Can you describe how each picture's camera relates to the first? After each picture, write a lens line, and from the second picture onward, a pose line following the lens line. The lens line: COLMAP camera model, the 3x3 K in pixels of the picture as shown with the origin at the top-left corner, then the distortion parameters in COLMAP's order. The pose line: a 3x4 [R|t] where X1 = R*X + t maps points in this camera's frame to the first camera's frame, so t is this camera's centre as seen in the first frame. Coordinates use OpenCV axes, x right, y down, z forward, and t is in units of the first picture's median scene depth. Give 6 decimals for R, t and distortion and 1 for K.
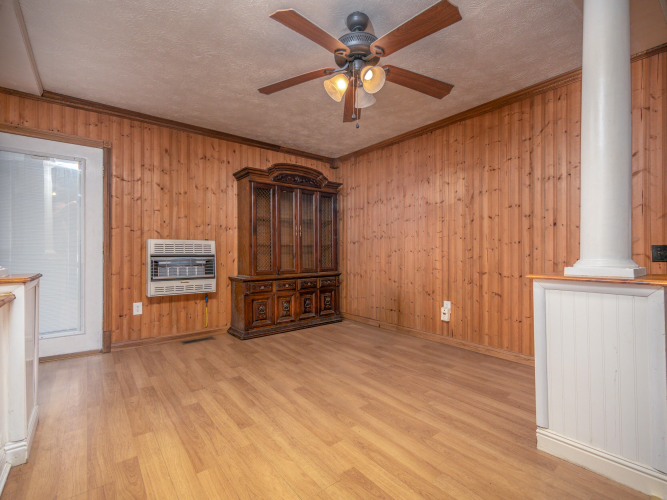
lens RADIAL K [[318.4, 0, 332.9], [0, 318.4, 250.9], [0, 0, 1]] dist [0.000824, -0.001754]
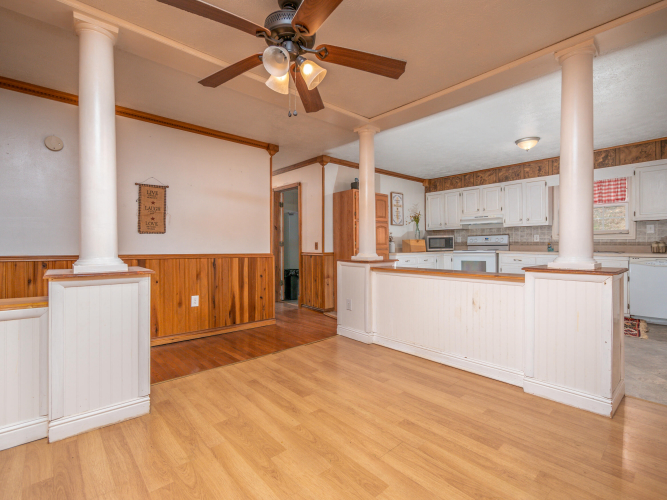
lens RADIAL K [[318.4, 0, 334.6], [0, 318.4, 246.0], [0, 0, 1]] dist [0.000824, -0.001754]
pose [[-0.997499, 0.003676, -0.070584, 0.009554], [0.004058, 0.999978, -0.005258, -0.004416], [0.070564, -0.005532, -0.997492, 1.122525]]
